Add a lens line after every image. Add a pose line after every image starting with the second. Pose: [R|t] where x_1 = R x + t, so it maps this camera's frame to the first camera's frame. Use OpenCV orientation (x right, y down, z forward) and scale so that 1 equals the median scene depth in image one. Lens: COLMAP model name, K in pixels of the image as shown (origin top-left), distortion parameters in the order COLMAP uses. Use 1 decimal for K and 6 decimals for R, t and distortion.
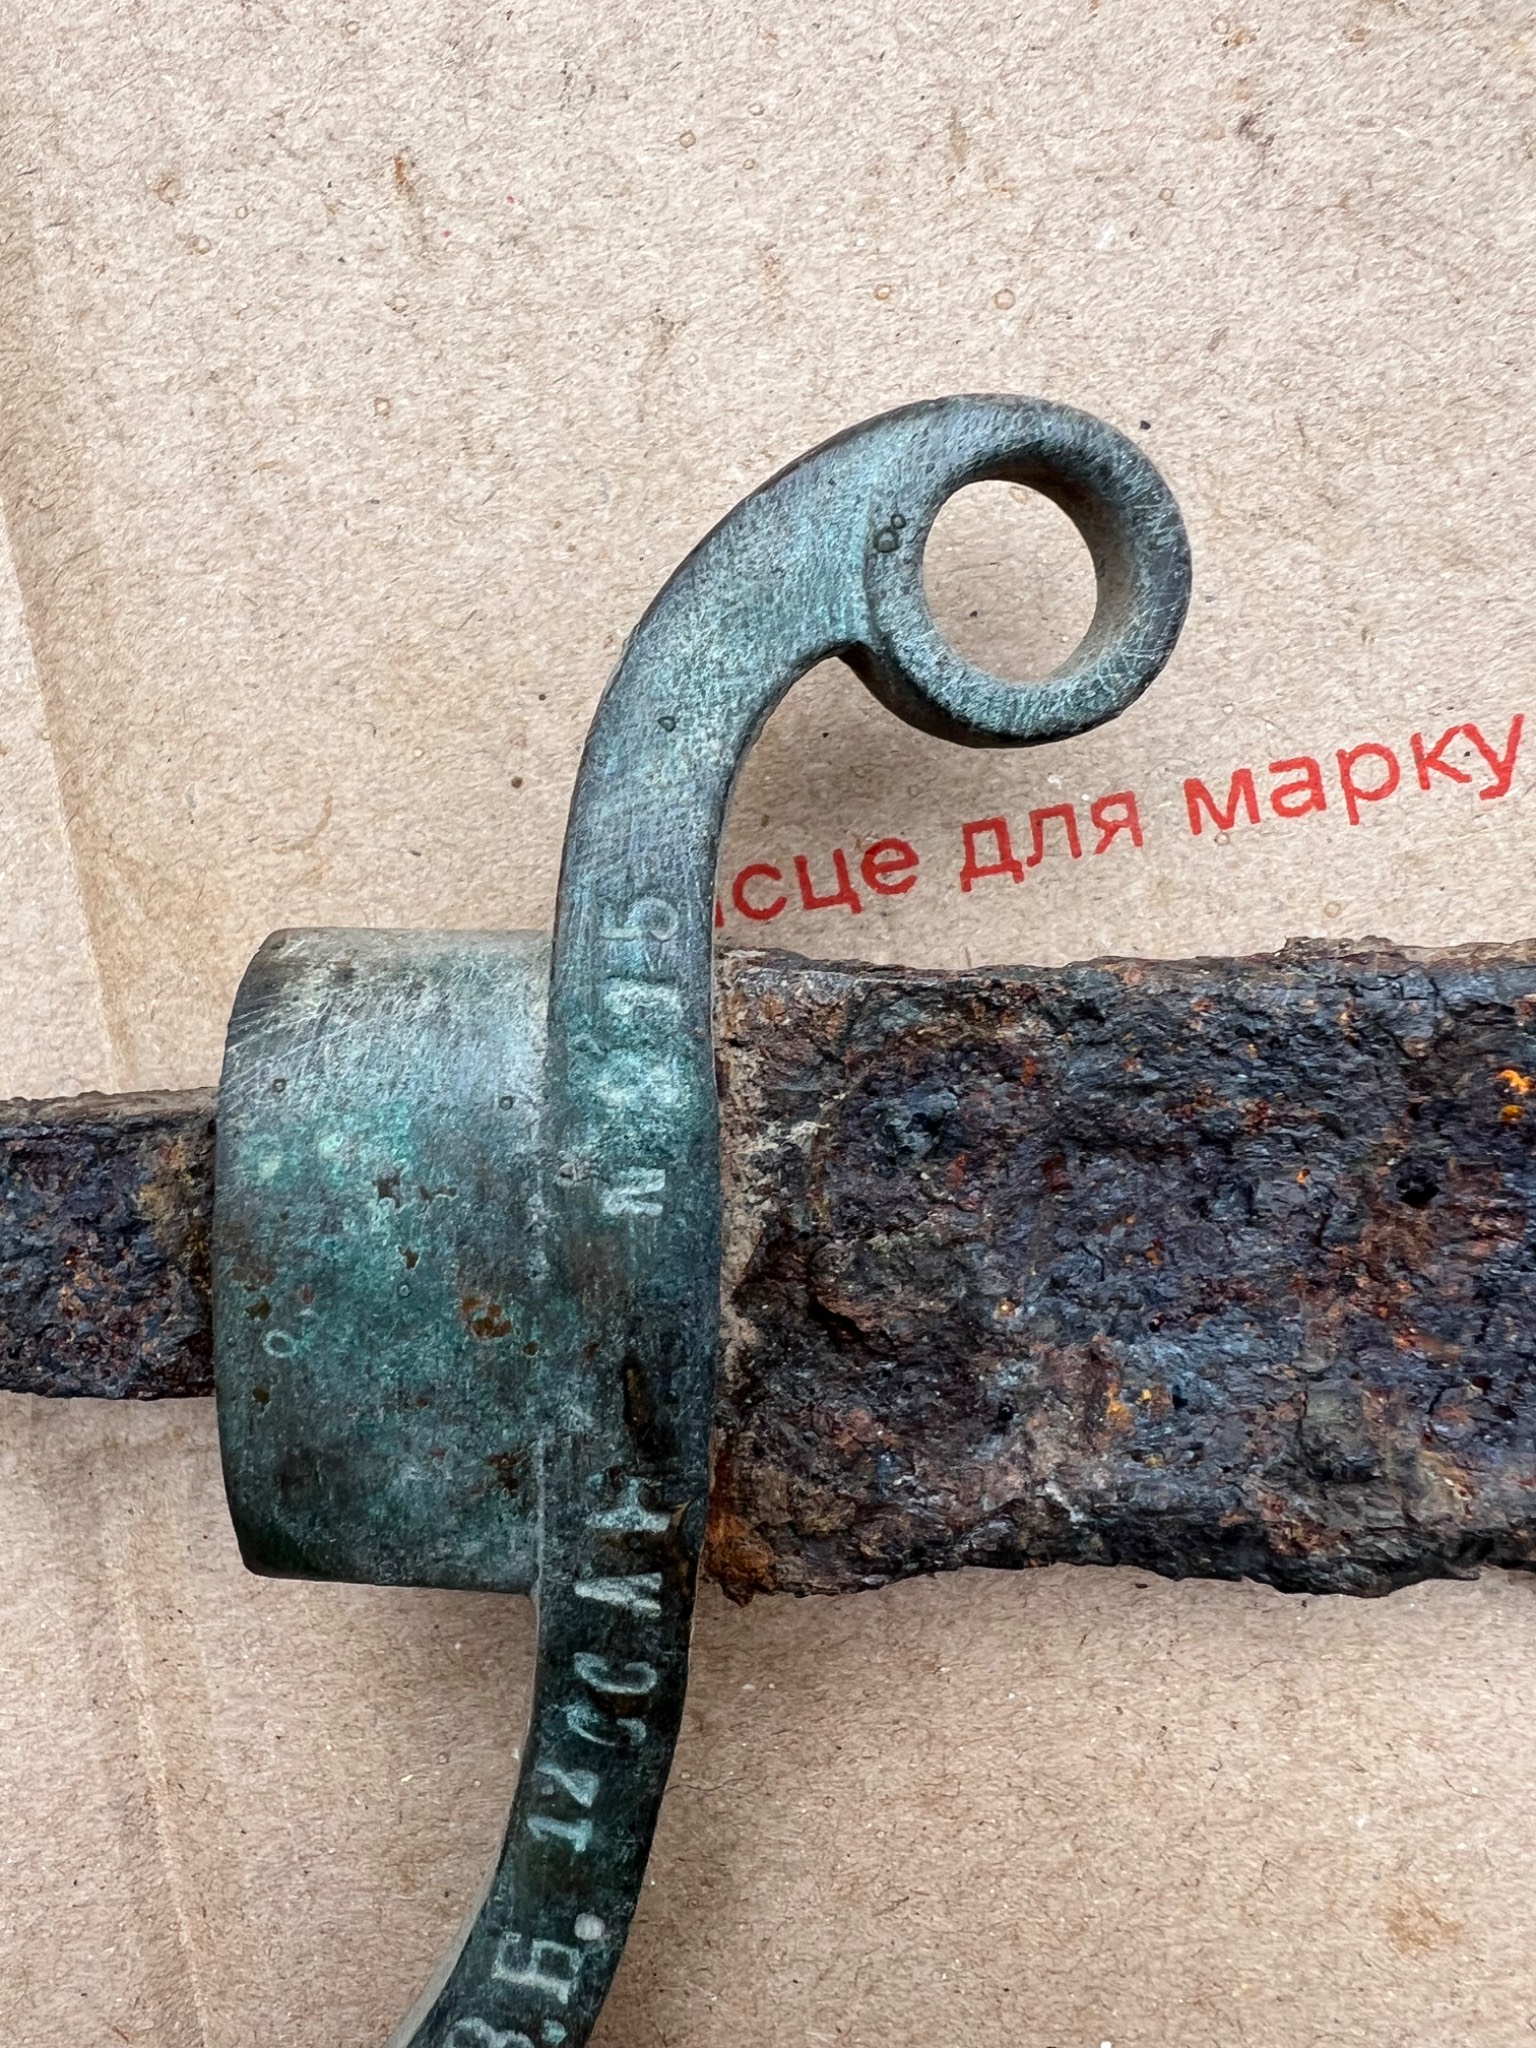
lens RADIAL K [[1509.9, 0, 594.2], [0, 1509.9, 914.7], [0, 0, 1]] dist [-0.002217, -0.013023]
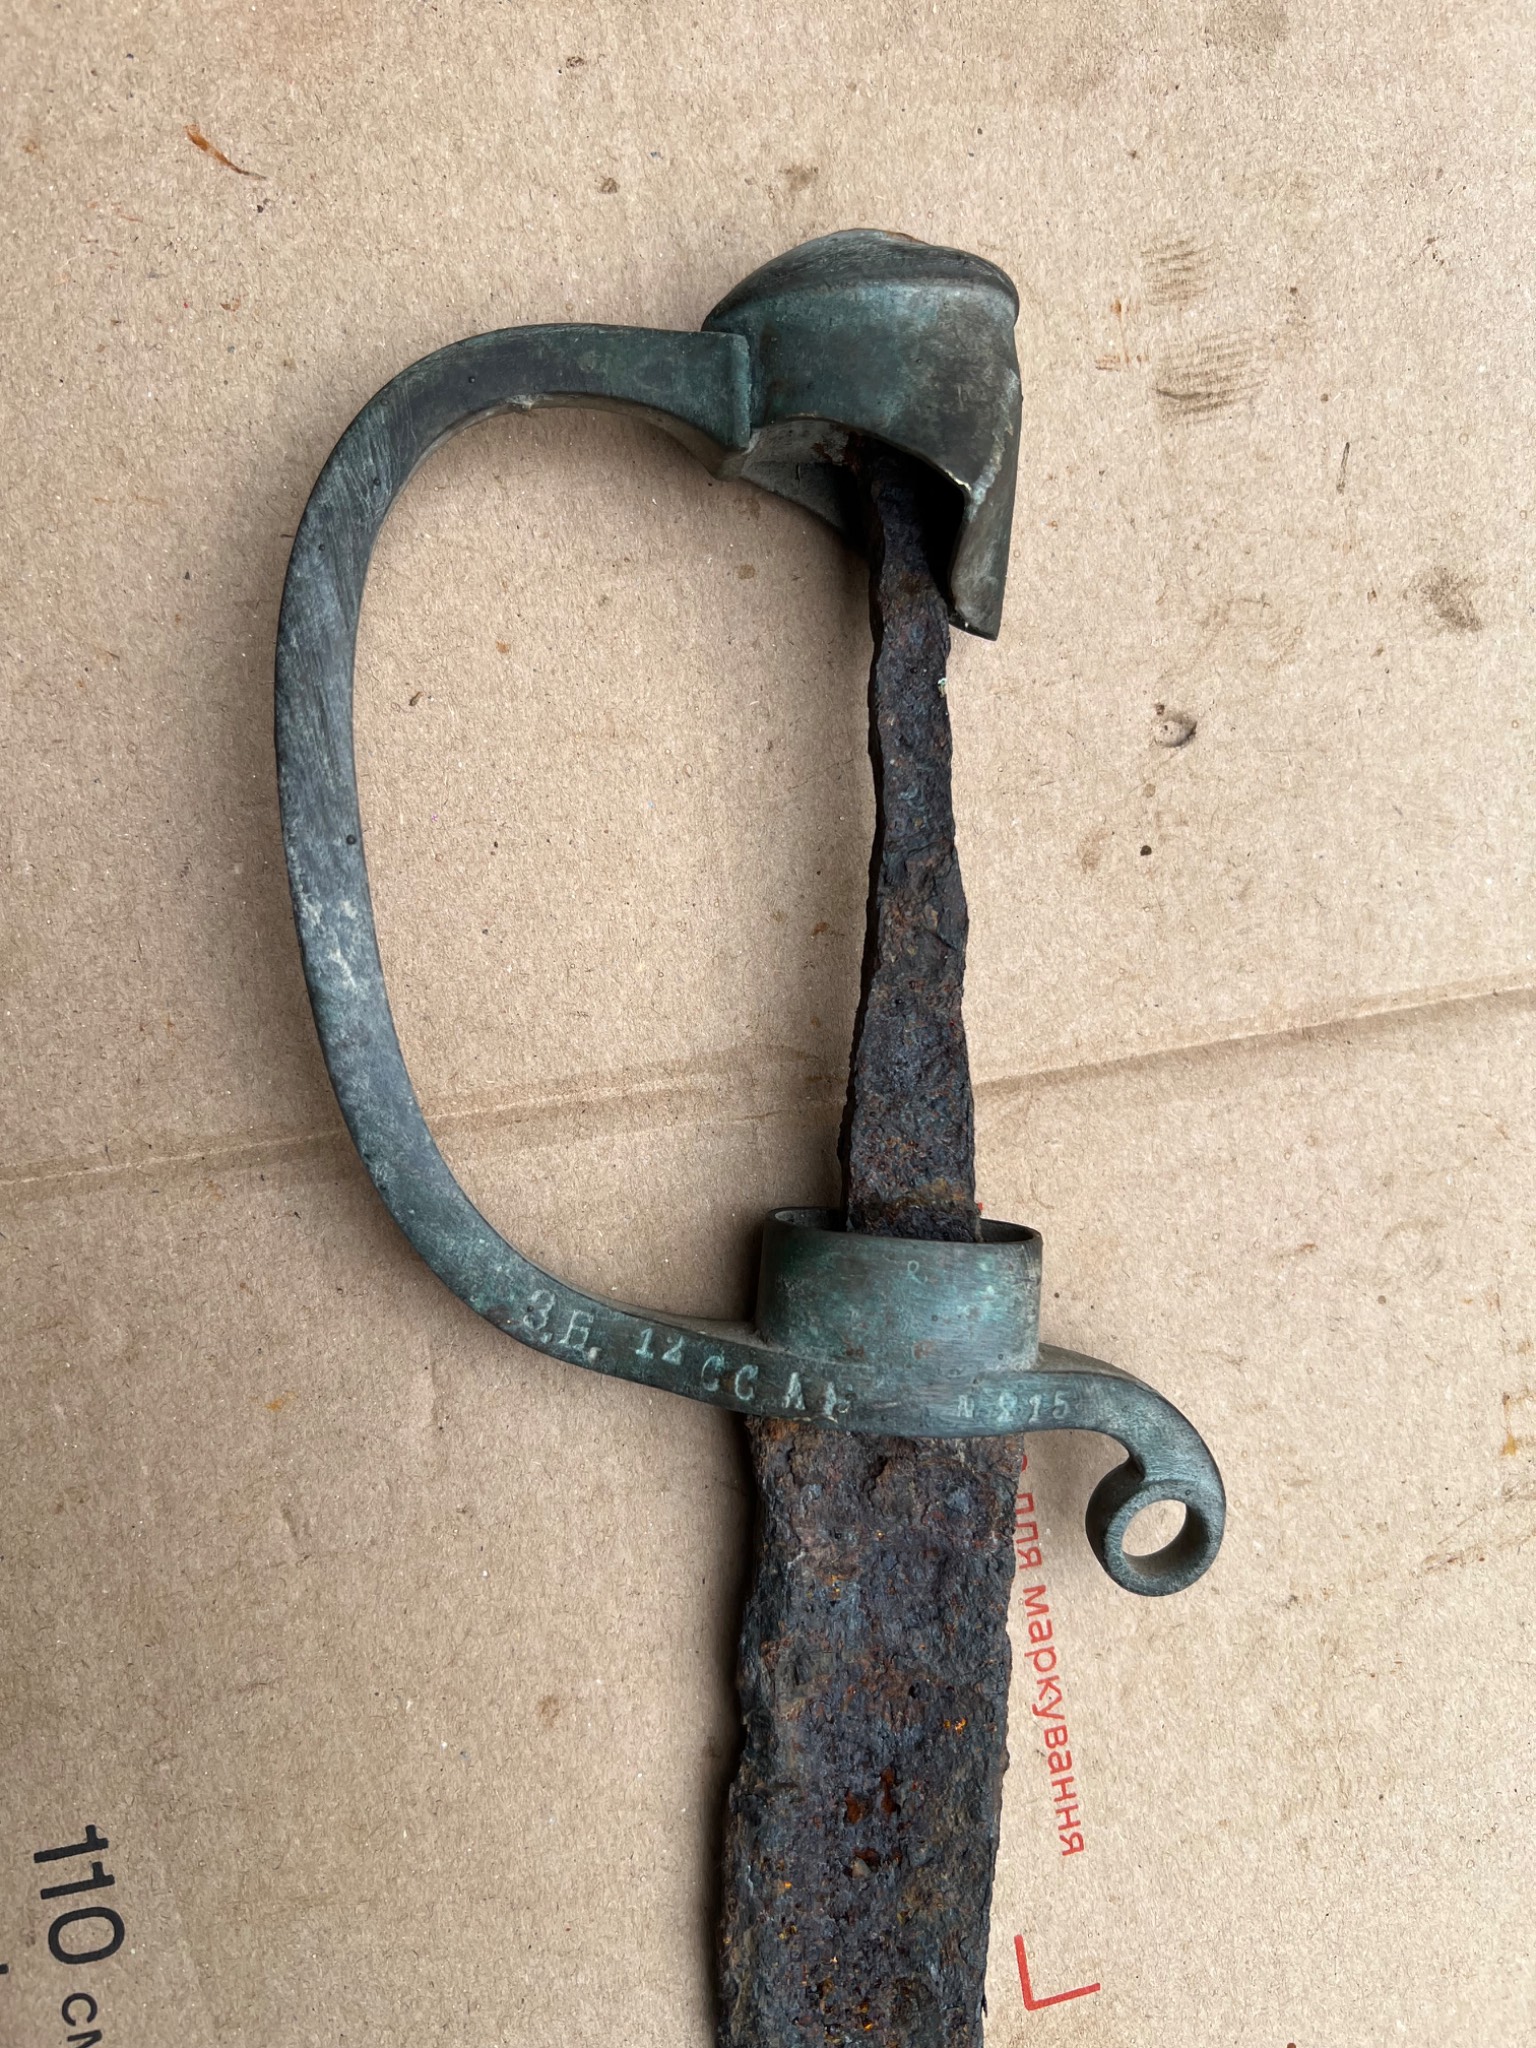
lens RADIAL K [[1509.9, 0, 739.9], [0, 1509.9, 997.5], [0, 0, 1]] dist [-0.002217, -0.013023]
pose [[-0.063731, 0.992826, 0.101164, -0.737298], [-0.977110, -0.041462, -0.208653, 0.920379], [-0.202962, -0.112146, 0.972743, -1.105471]]
